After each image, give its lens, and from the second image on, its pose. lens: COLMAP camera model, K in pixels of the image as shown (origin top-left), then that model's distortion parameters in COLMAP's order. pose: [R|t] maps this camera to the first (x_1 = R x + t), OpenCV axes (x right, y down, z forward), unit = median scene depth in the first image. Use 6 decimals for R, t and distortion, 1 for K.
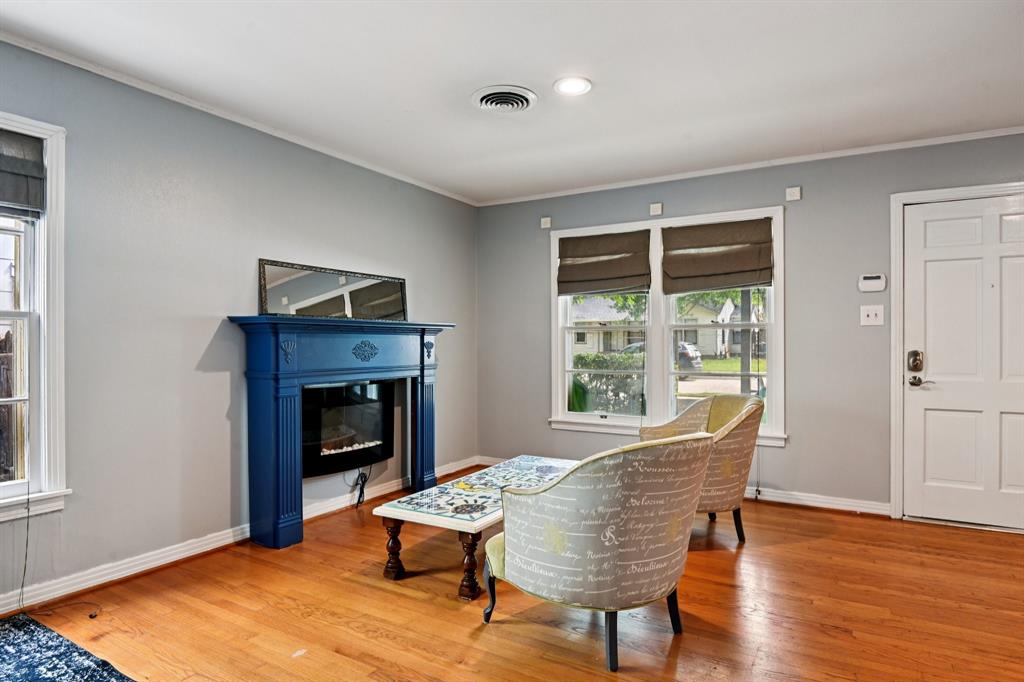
lens RADIAL K [[580.2, 0, 513.0], [0, 580.2, 346.9], [0, 0, 1]] dist [-0.012270, -0.002013]
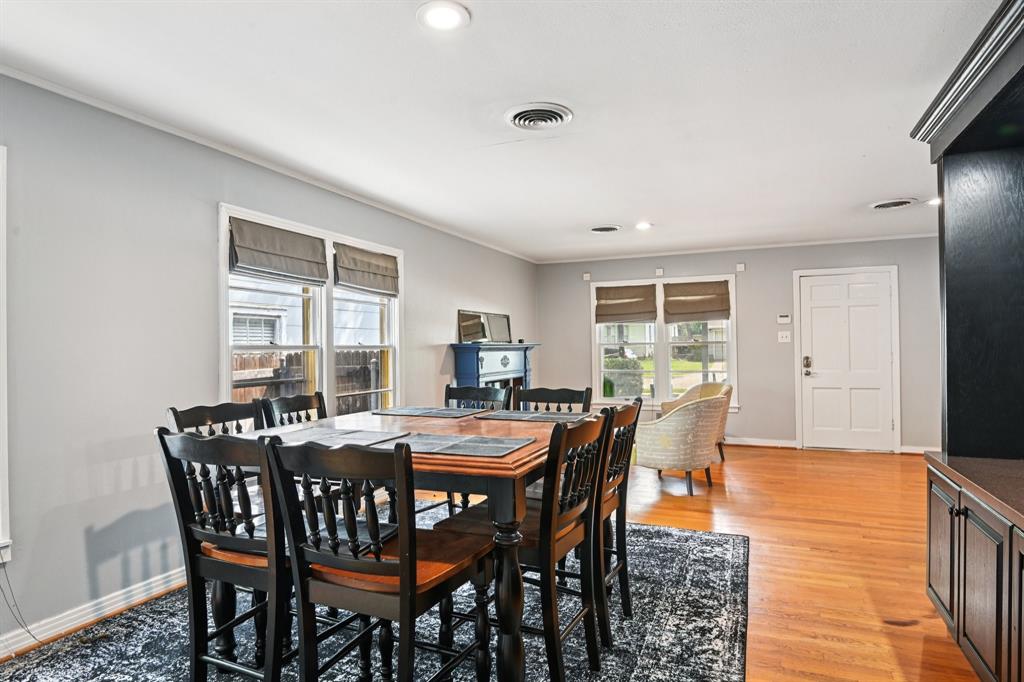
lens RADIAL K [[567.7, 0, 517.7], [0, 567.7, 347.0], [0, 0, 1]] dist [-0.006300, -0.001686]
pose [[0.990660, -0.013232, 0.135713, -0.448388], [0.014406, 0.999867, -0.007673, -0.021914], [-0.135593, 0.009556, 0.990718, -0.646879]]
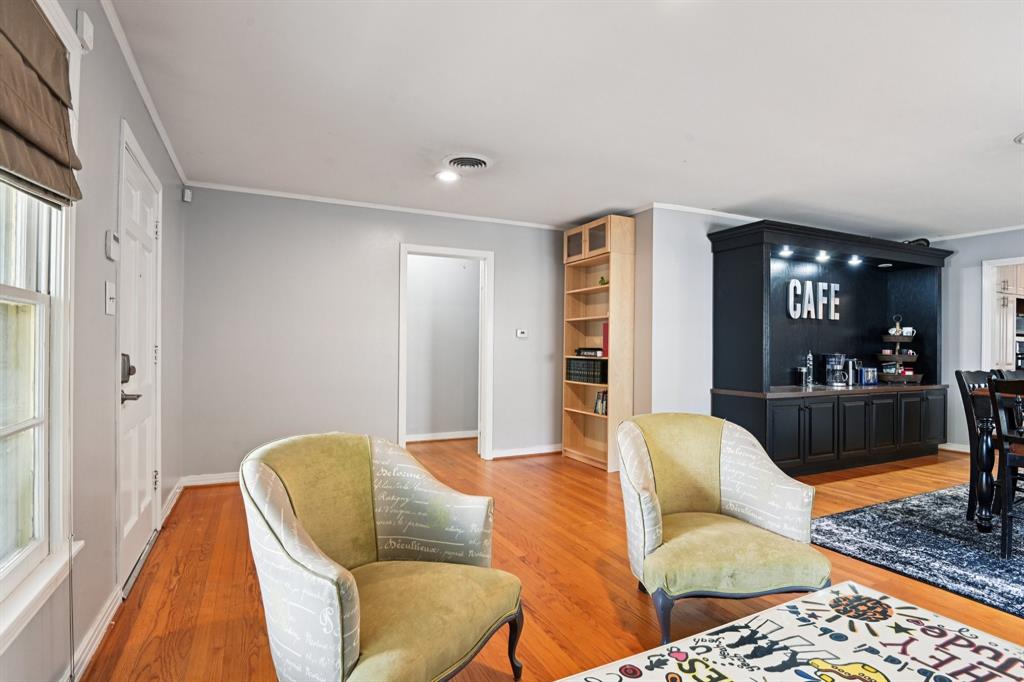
lens RADIAL K [[531.9, 0, 512.0], [0, 531.9, 341.0], [0, 0, 1]] dist [-0.026647, 0.000055]
pose [[-0.833382, -0.003633, 0.552686, -0.052975], [-0.004332, 0.999991, 0.000041, -0.010314], [-0.552681, -0.002360, -0.833389, 1.249773]]
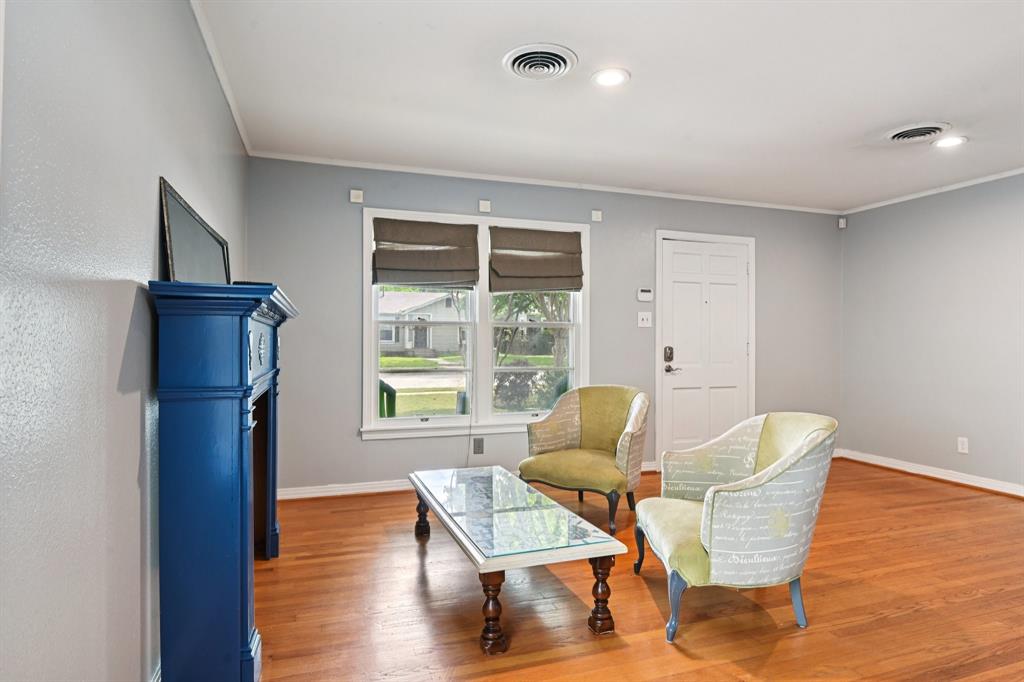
lens RADIAL K [[580.2, 0, 513.0], [0, 580.2, 346.9], [0, 0, 1]] dist [-0.012270, -0.002013]
pose [[0.653239, -0.003836, 0.757142, -0.573761], [0.001627, 0.999992, 0.003662, 0.001957], [-0.757150, -0.001160, 0.653240, 0.372714]]
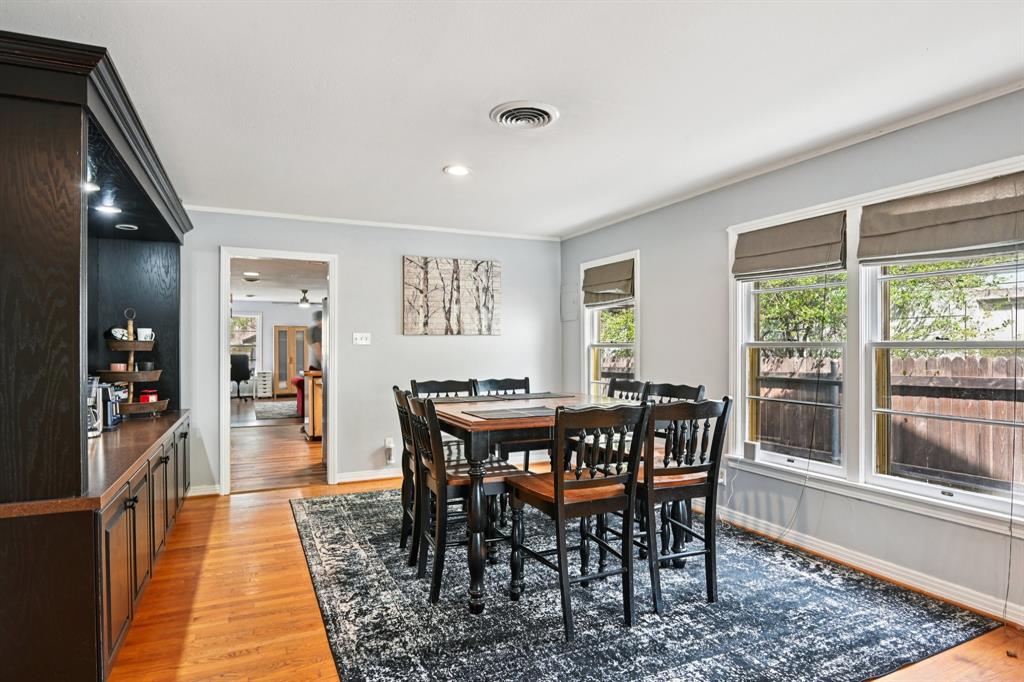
lens RADIAL K [[567.7, 0, 517.7], [0, 567.7, 347.0], [0, 0, 1]] dist [-0.006300, -0.001686]
pose [[-0.556650, -0.000054, -0.830747, 0.327662], [-0.007454, 0.999960, 0.004930, -0.030691], [0.830714, 0.008937, -0.556628, 0.527625]]
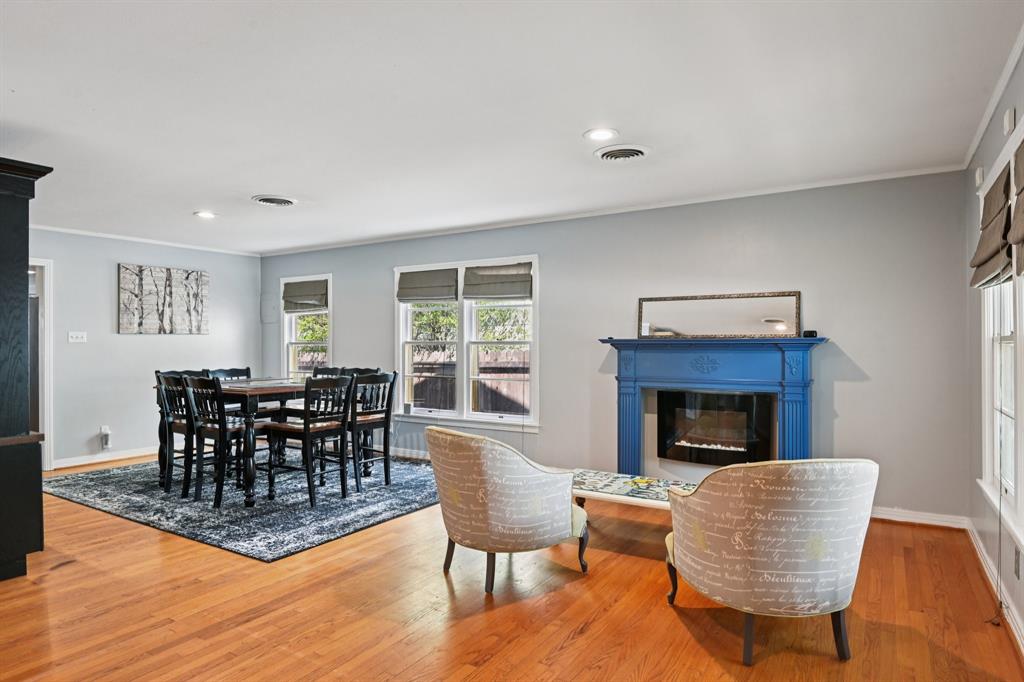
lens RADIAL K [[591.2, 0, 524.1], [0, 591.2, 342.9], [0, 0, 1]] dist [-0.021926, -0.001180]
pose [[-0.007968, -0.001976, -0.999966, 0.962178], [-0.007678, 0.999969, -0.001914, -0.031599], [0.999939, 0.007662, -0.007982, 0.660017]]
